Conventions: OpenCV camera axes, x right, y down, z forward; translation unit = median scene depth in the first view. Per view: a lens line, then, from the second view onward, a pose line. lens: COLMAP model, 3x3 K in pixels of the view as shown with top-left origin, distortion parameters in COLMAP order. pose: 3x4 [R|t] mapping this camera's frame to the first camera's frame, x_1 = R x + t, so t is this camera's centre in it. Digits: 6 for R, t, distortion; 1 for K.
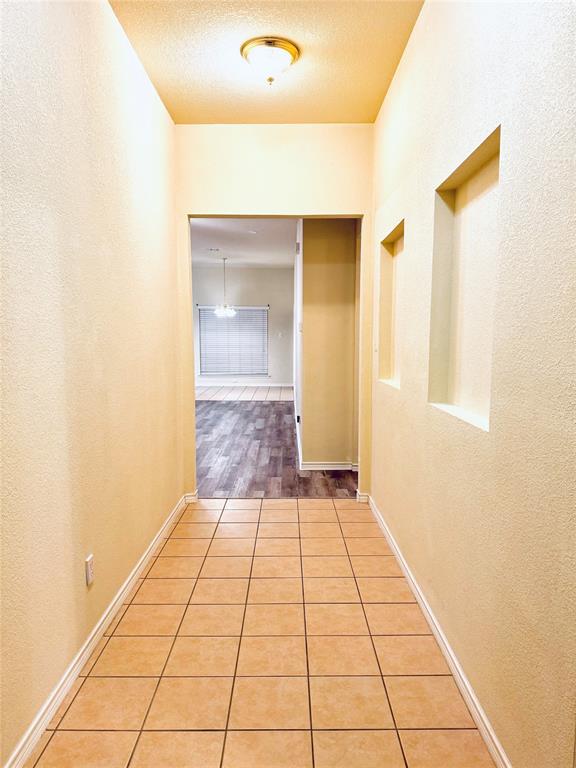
lens RADIAL K [[534.5, 0, 288.0], [0, 534.5, 384.0], [0, 0, 1]] dist [0.103803, -0.134883]
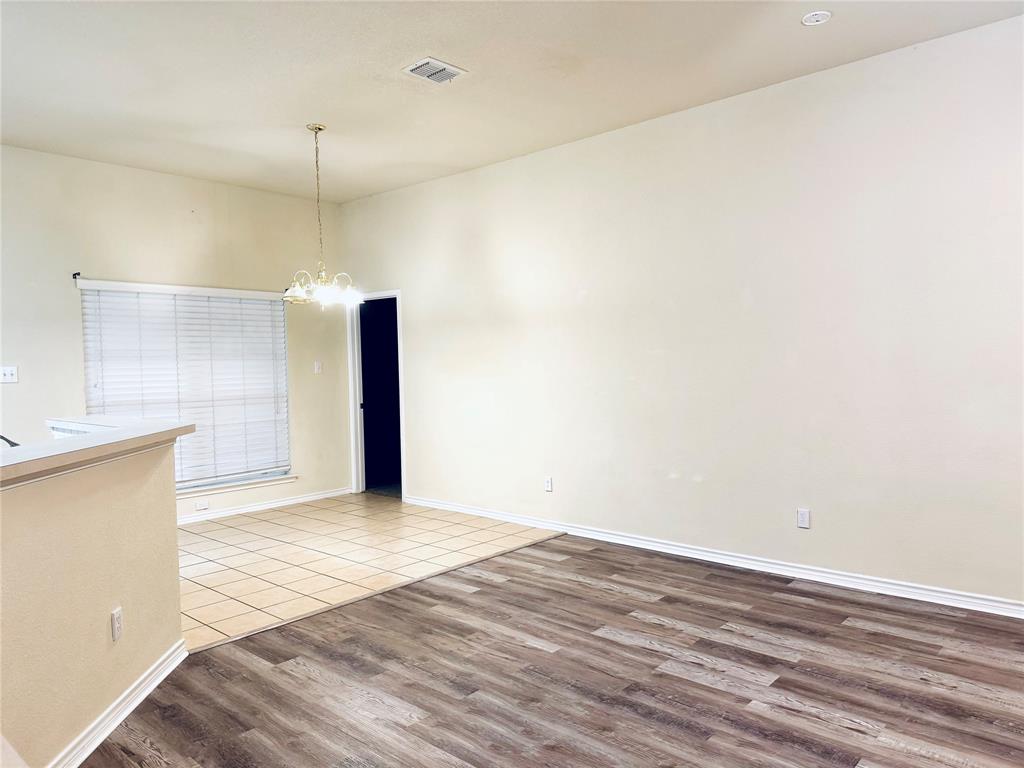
lens RADIAL K [[712.7, 0, 512.0], [0, 712.7, 384.0], [0, 0, 1]] dist [0.103803, -0.134883]
pose [[0.666511, -0.039565, 0.744444, -0.403319], [0.096772, 0.994733, -0.033774, -0.062483], [-0.739187, 0.094552, 0.666830, 0.708317]]
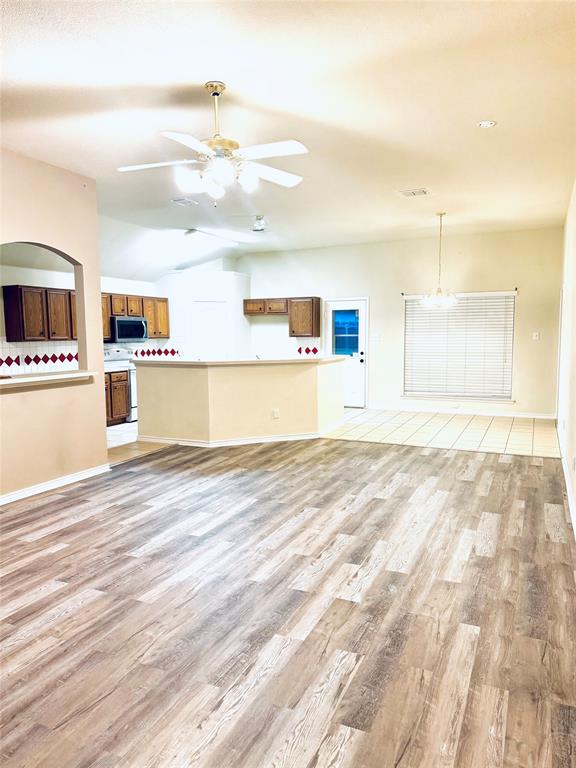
lens RADIAL K [[534.5, 0, 288.0], [0, 534.5, 384.0], [0, 0, 1]] dist [0.103803, -0.134883]
pose [[0.908190, 0.028988, -0.417554, -0.013244], [-0.029236, 0.999556, 0.005803, -0.040185], [0.417536, 0.006937, 0.908634, 0.398734]]
